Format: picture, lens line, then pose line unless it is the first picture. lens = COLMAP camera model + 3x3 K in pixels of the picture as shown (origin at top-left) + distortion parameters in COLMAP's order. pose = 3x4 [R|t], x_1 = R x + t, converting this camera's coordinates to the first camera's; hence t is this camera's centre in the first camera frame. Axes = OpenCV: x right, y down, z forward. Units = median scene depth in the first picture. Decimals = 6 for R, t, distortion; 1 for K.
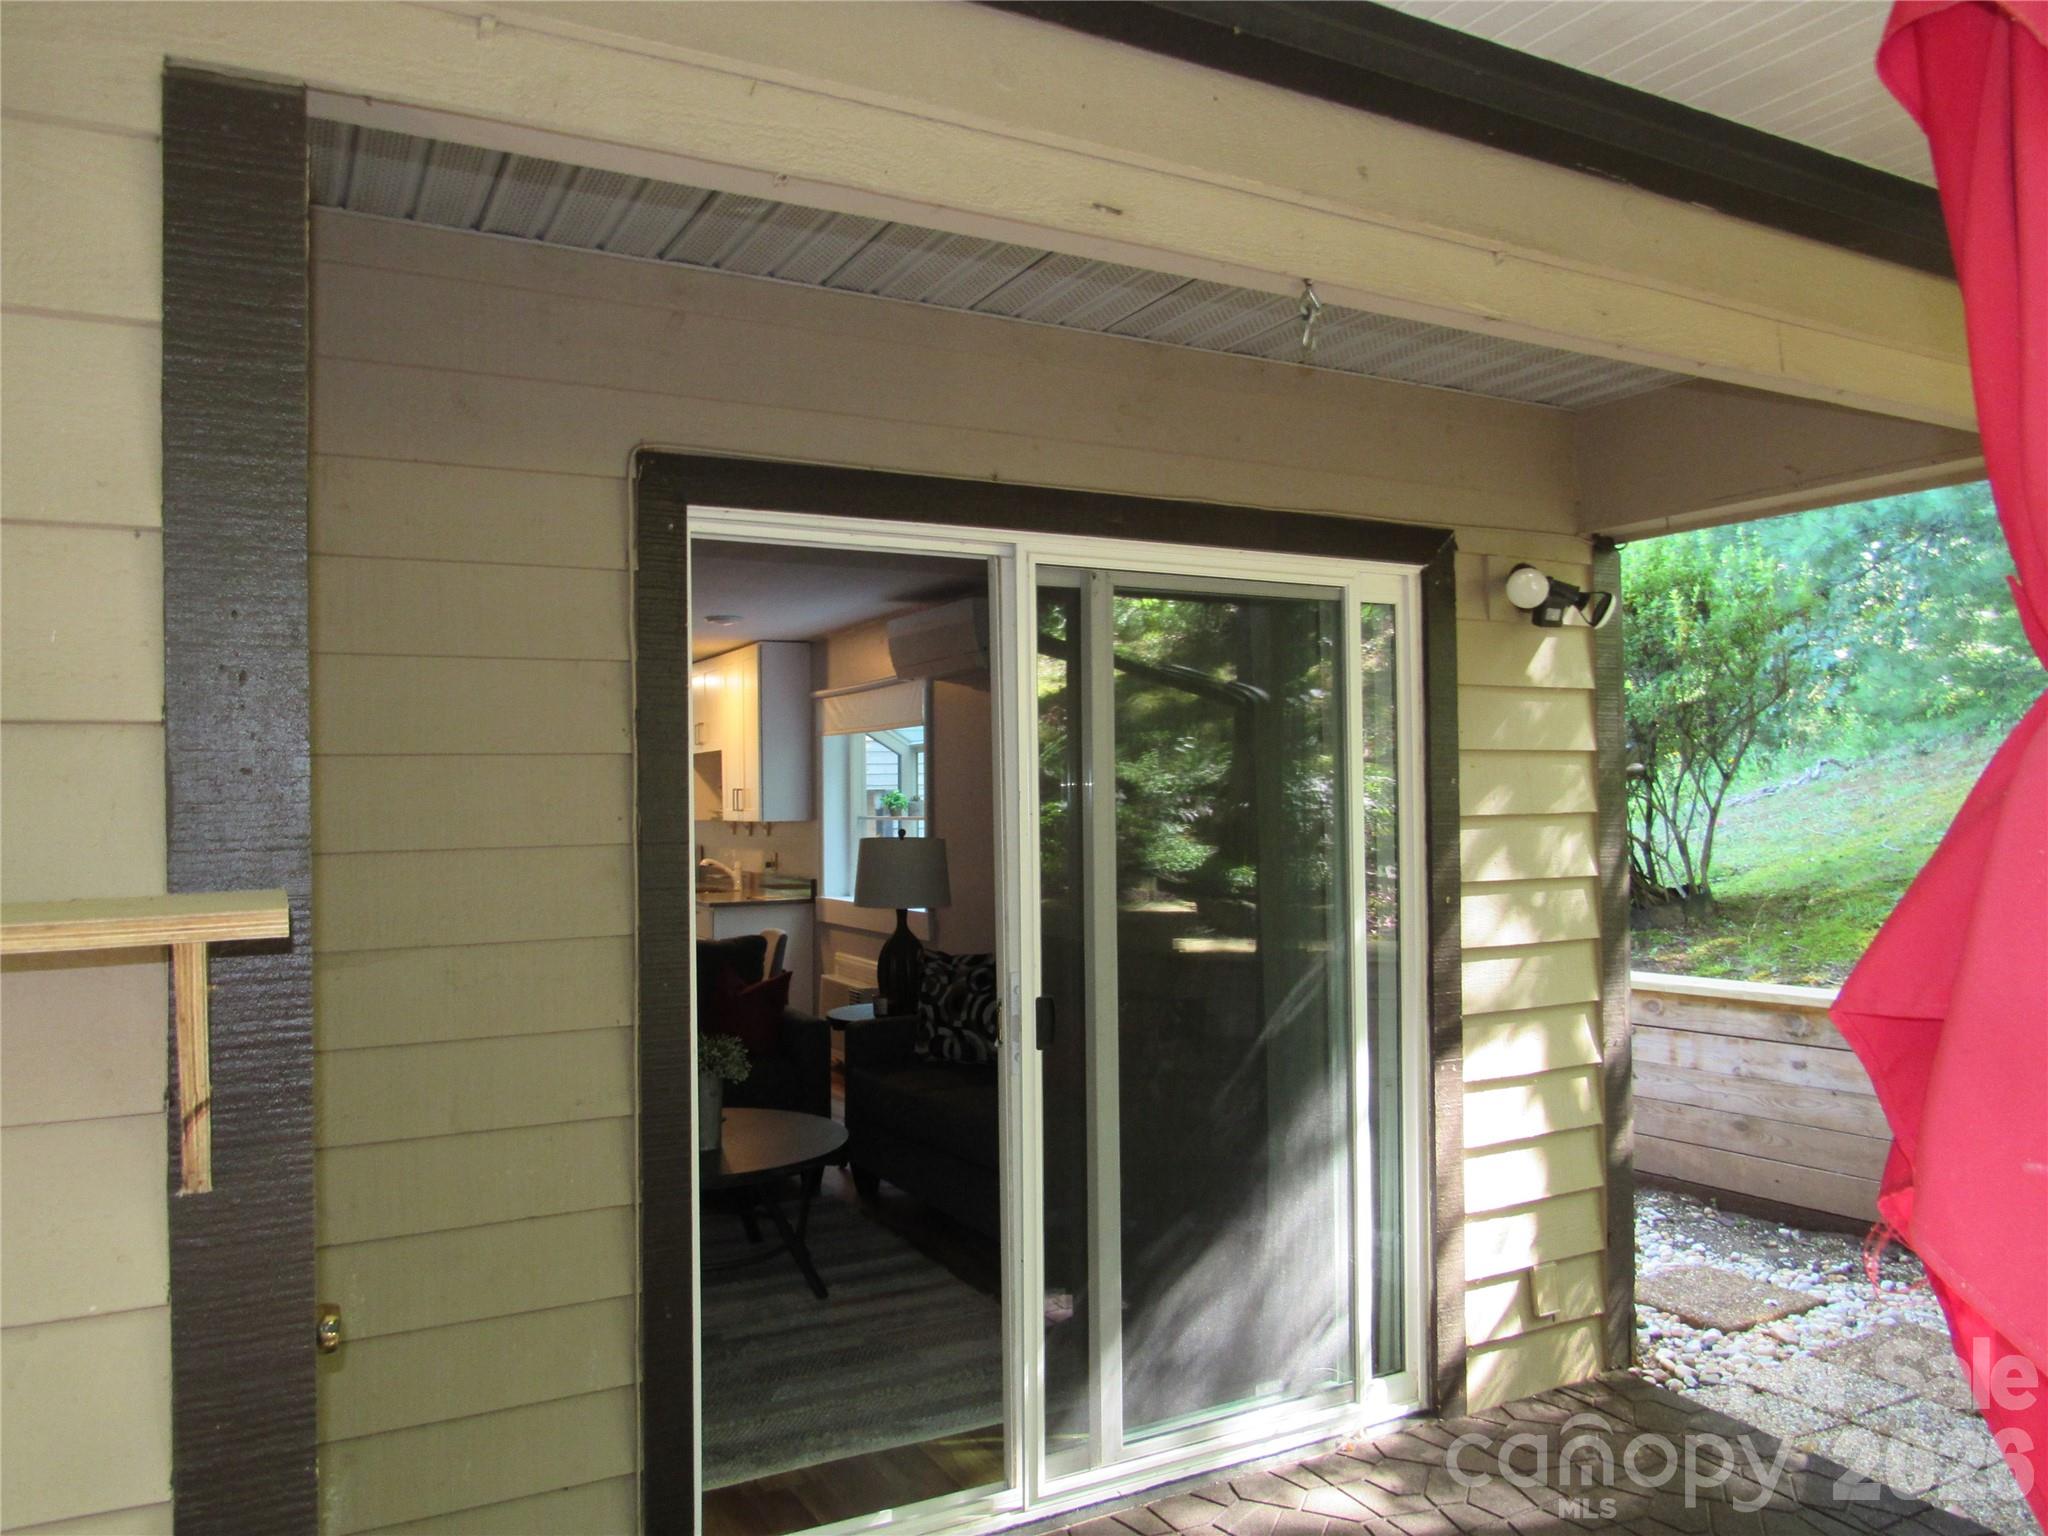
lens RADIAL K [[1458.8, 0, 1033.2], [0, 1458.8, 767.5], [0, 0, 1]] dist [-0.030787, 0.001221]
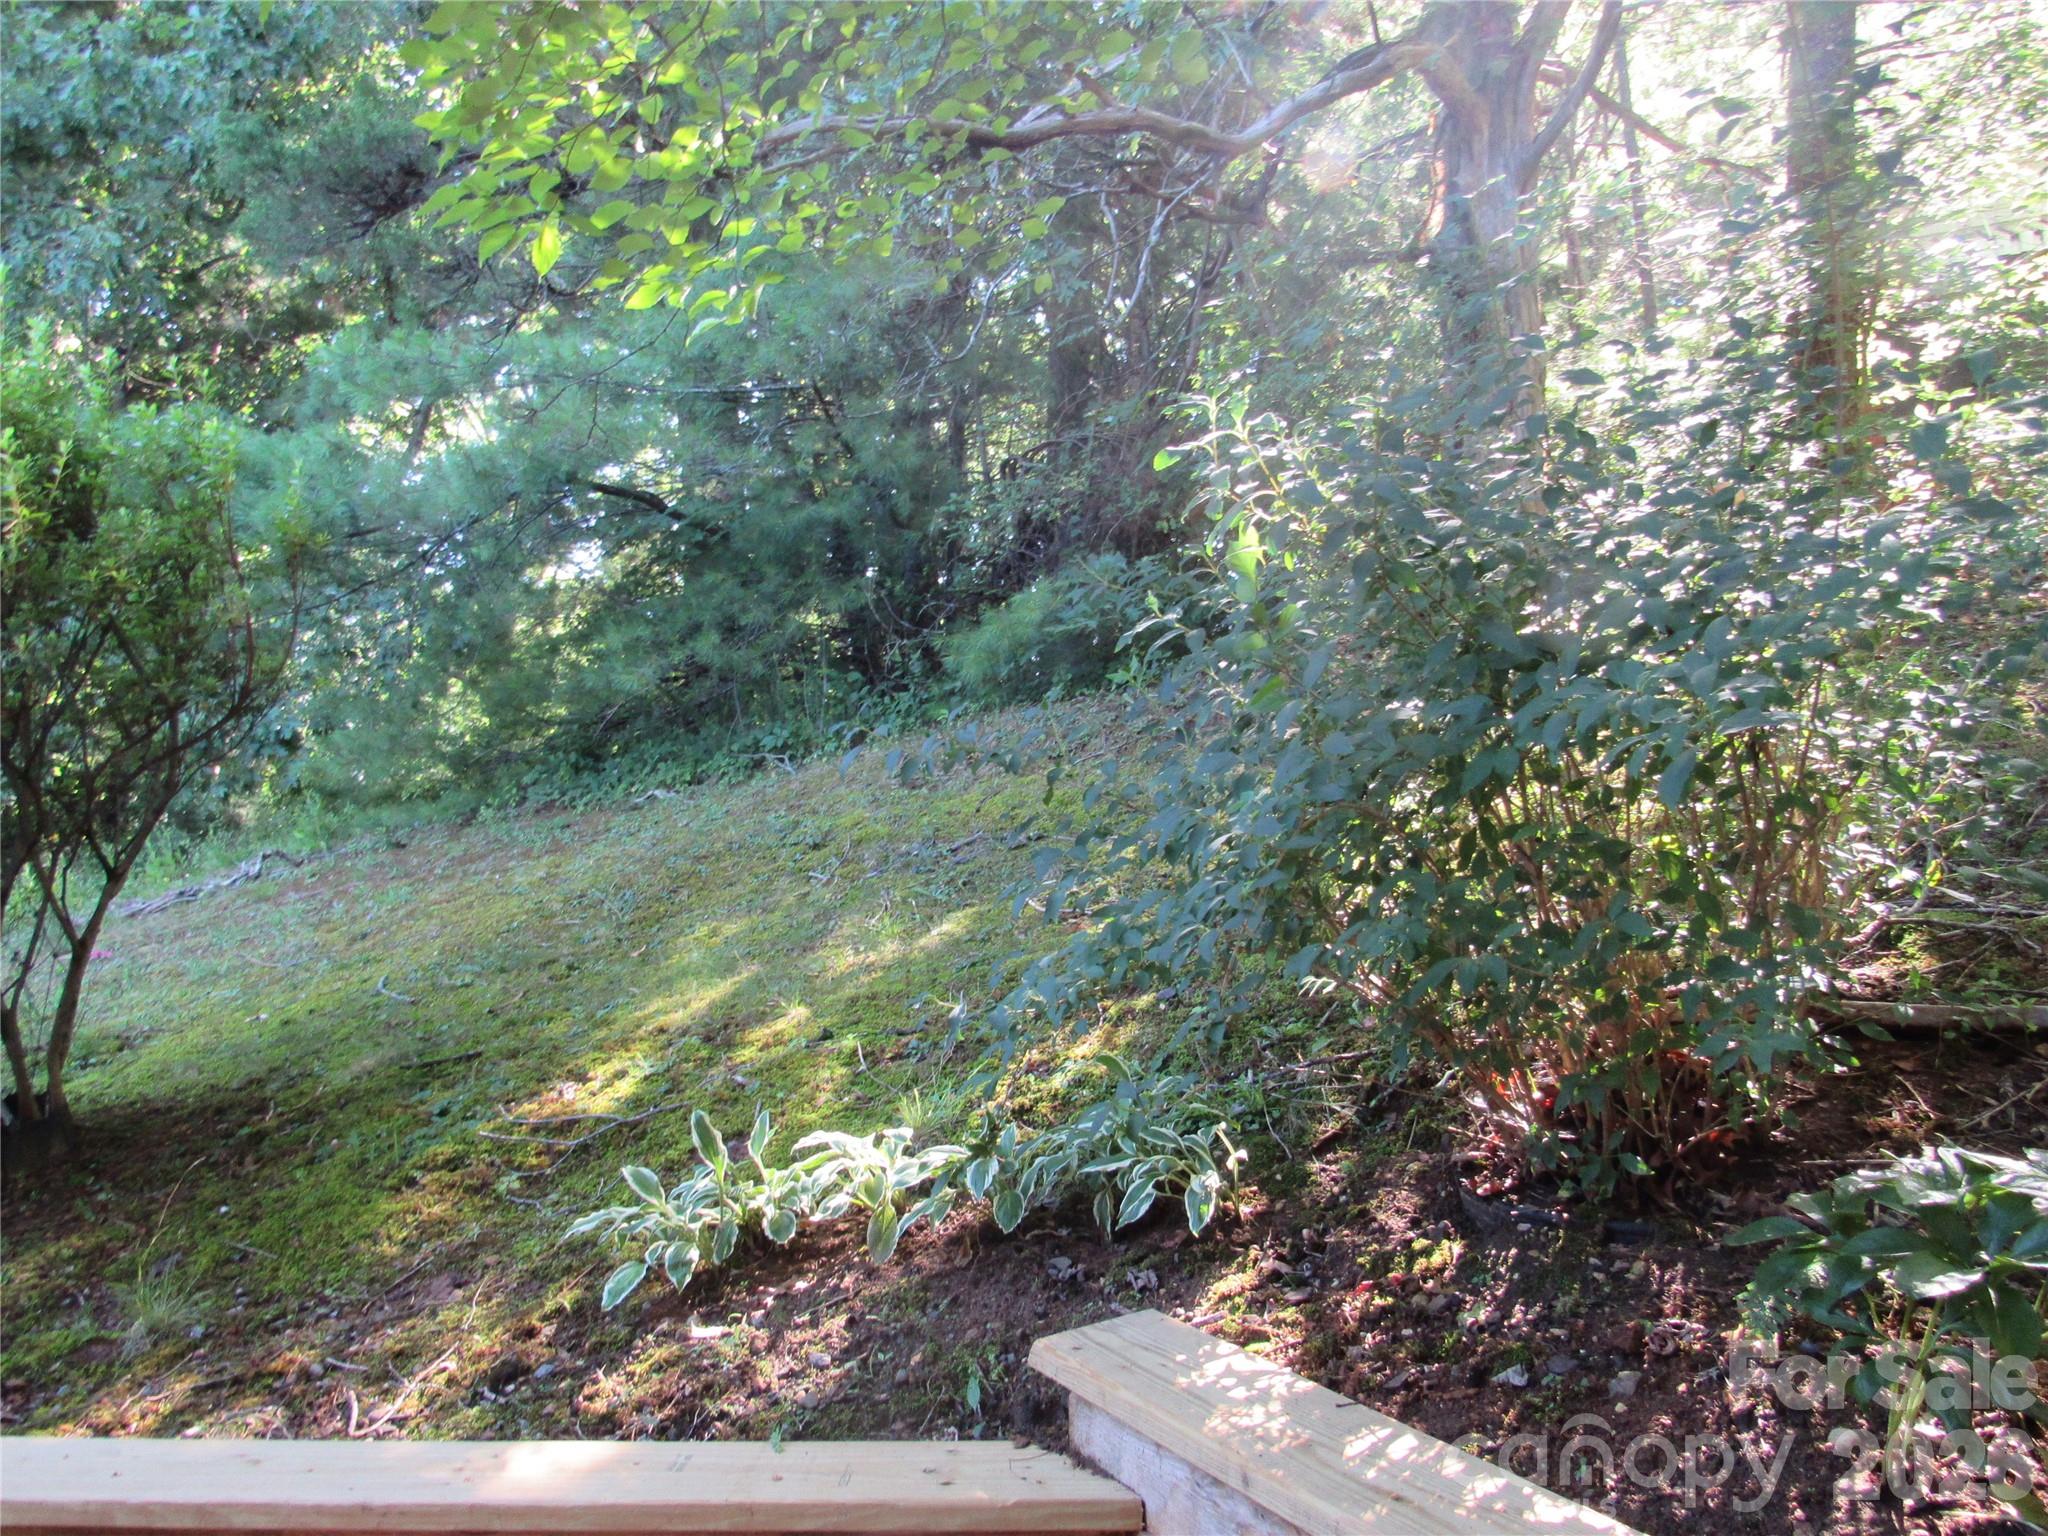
lens RADIAL K [[1458.8, 0, 1033.2], [0, 1458.8, 767.5], [0, 0, 1]] dist [-0.030787, 0.001221]
pose [[0.537742, 0.073281, 0.839919, 0.196235], [-0.017342, 0.996966, -0.075881, 0.001433], [-0.842931, 0.026239, 0.537381, 0.397055]]
